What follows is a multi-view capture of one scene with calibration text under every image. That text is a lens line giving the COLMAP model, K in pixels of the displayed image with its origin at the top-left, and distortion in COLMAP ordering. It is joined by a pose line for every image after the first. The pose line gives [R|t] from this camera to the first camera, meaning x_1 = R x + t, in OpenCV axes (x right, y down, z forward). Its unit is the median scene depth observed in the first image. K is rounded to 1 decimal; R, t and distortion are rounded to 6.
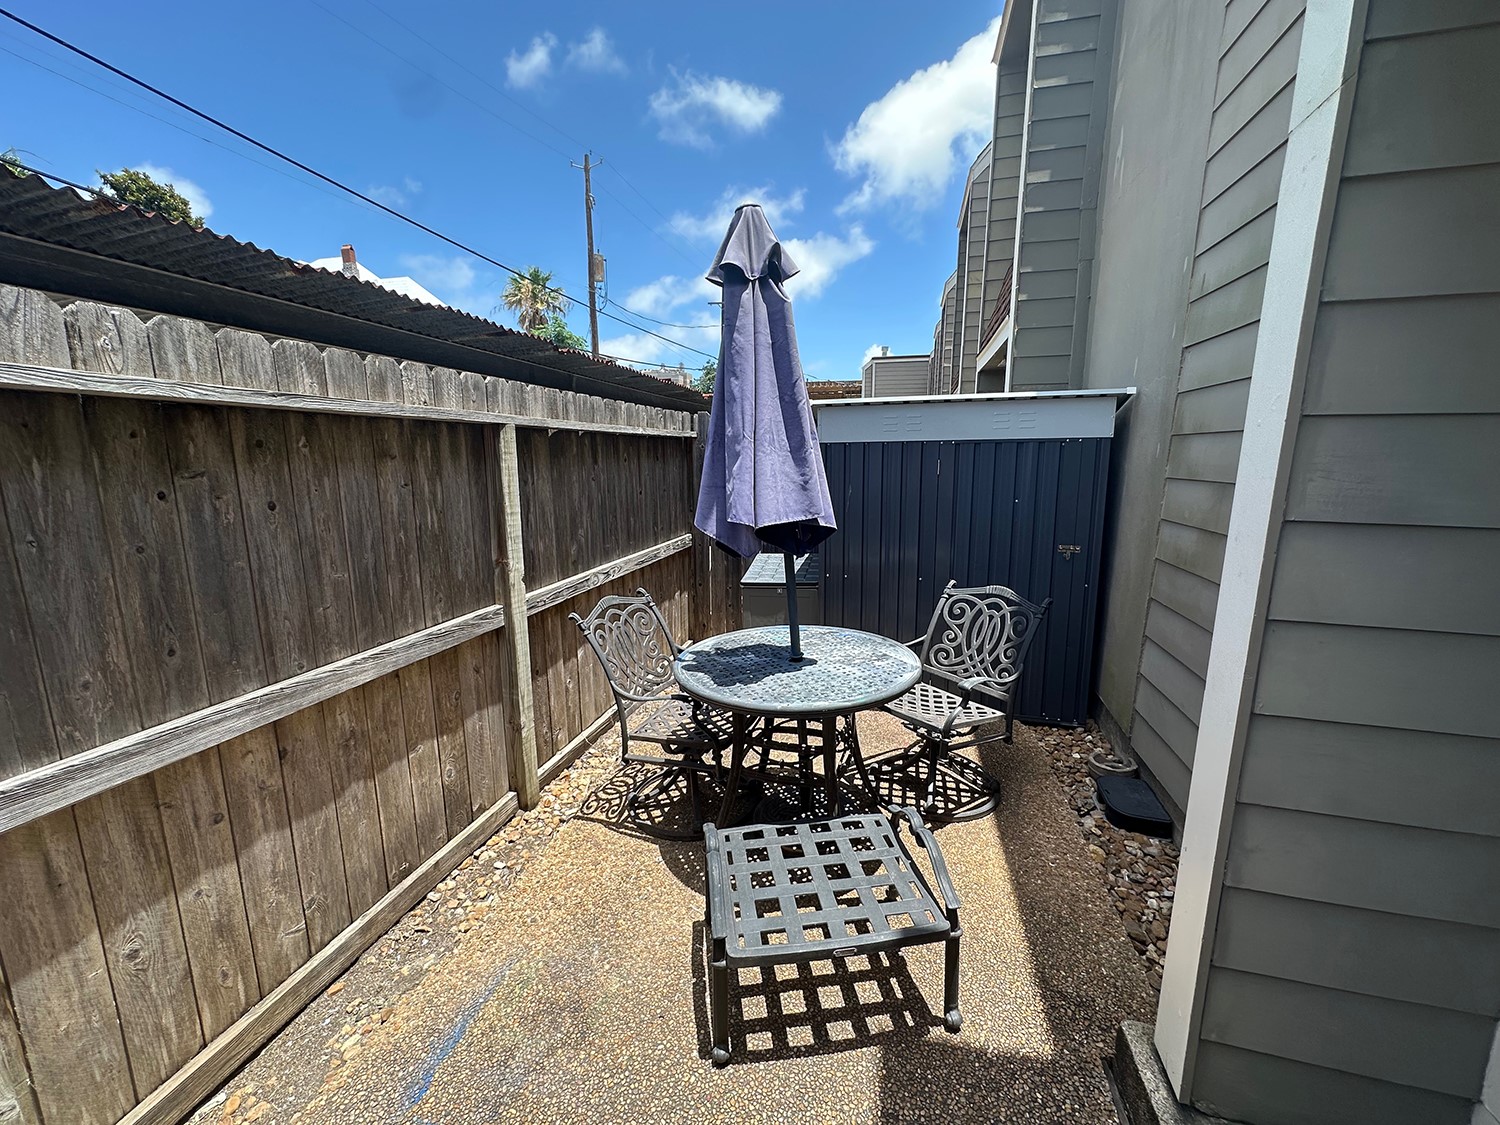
lens RADIAL K [[600.1, 0, 750.0], [0, 600.1, 562.5], [0, 0, 1]] dist [-0.002568, 0.000210]
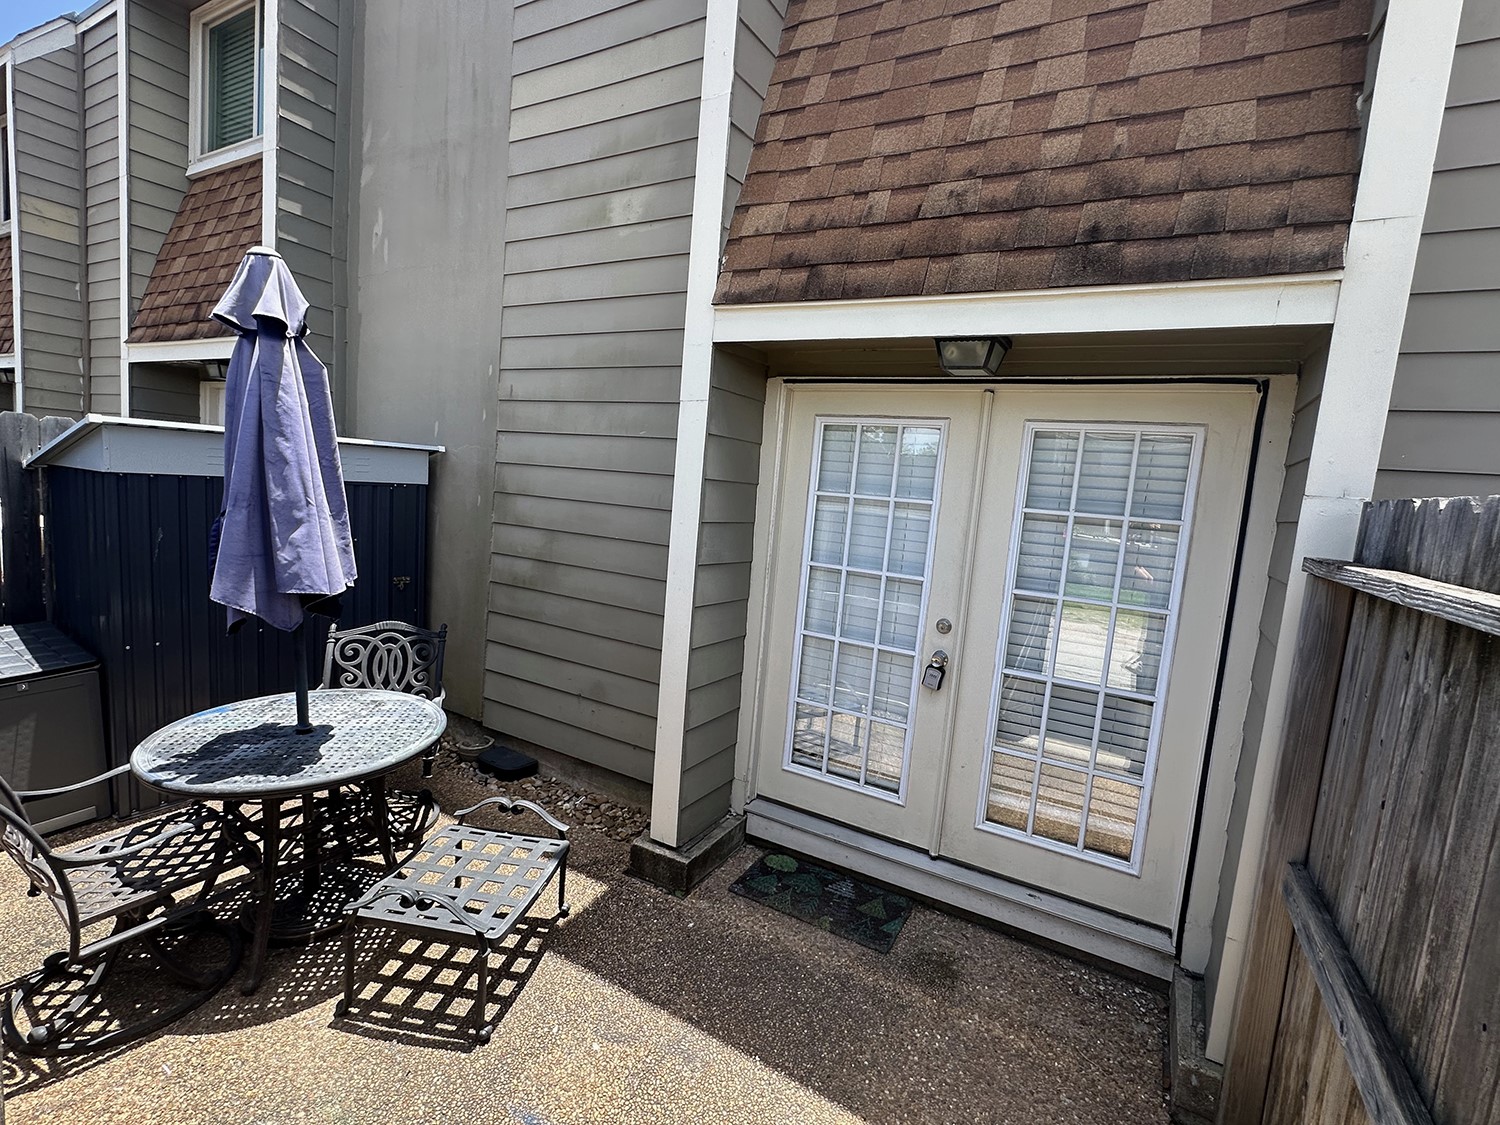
lens RADIAL K [[689.8, 0, 750.0], [0, 689.8, 562.5], [0, 0, 1]] dist [-0.001190, -0.000223]
pose [[0.253856, -0.079036, 0.964008, -0.756019], [0.090524, 0.994223, 0.057676, -0.097374], [-0.962997, 0.072624, 0.259544, 0.037012]]
